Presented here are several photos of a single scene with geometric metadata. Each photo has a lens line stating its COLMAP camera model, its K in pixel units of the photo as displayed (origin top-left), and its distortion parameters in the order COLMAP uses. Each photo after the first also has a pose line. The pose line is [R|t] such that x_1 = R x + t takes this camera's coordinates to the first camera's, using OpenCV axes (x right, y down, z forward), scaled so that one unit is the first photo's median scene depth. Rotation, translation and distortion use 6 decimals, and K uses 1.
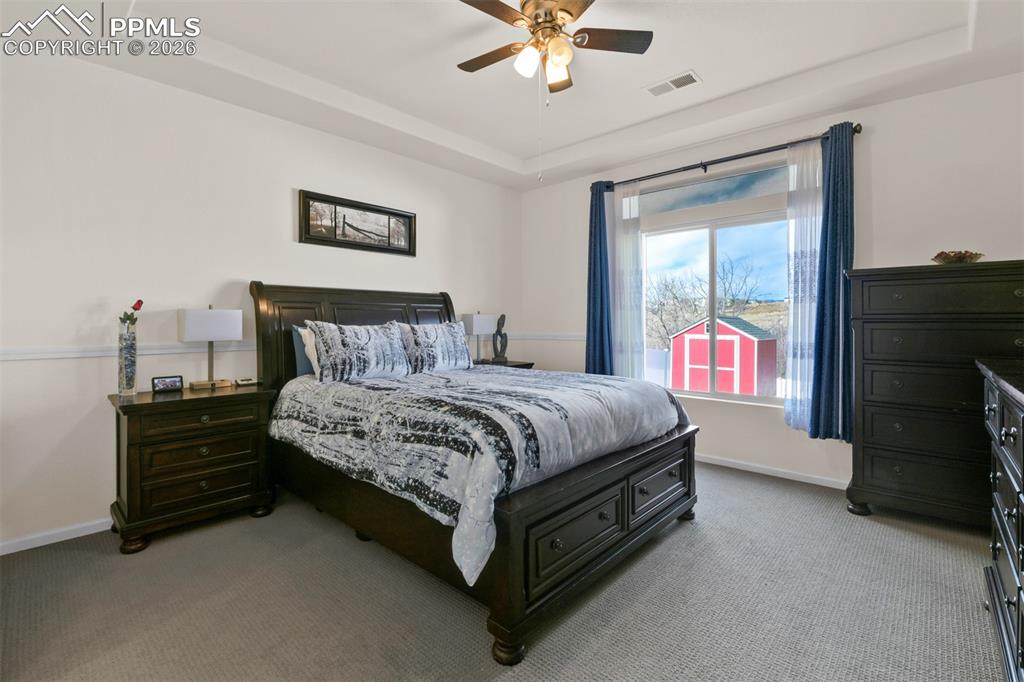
lens RADIAL K [[464.1, 0, 512.5], [0, 464.1, 326.4], [0, 0, 1]] dist [-0.012408, -0.000912]
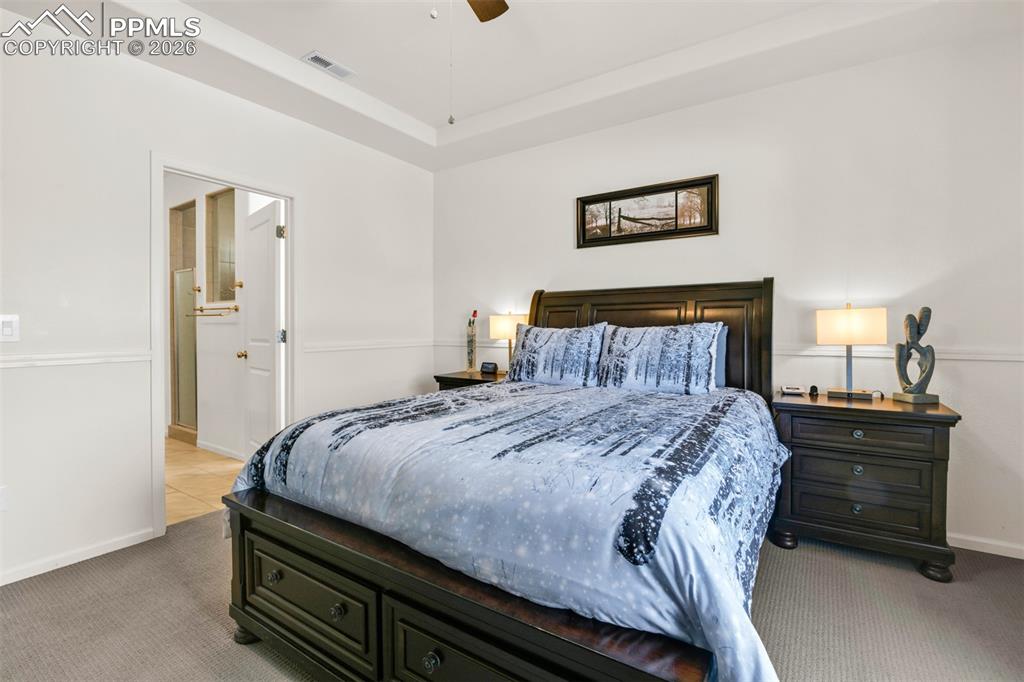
lens RADIAL K [[450.1, 0, 508.1], [0, 450.1, 327.9], [0, 0, 1]] dist [-0.001635, -0.000184]
pose [[0.155520, 0.000726, -0.987833, 0.500165], [-0.008371, 0.999965, -0.000583, -0.000203], [0.987797, 0.008360, 0.155520, 0.658707]]
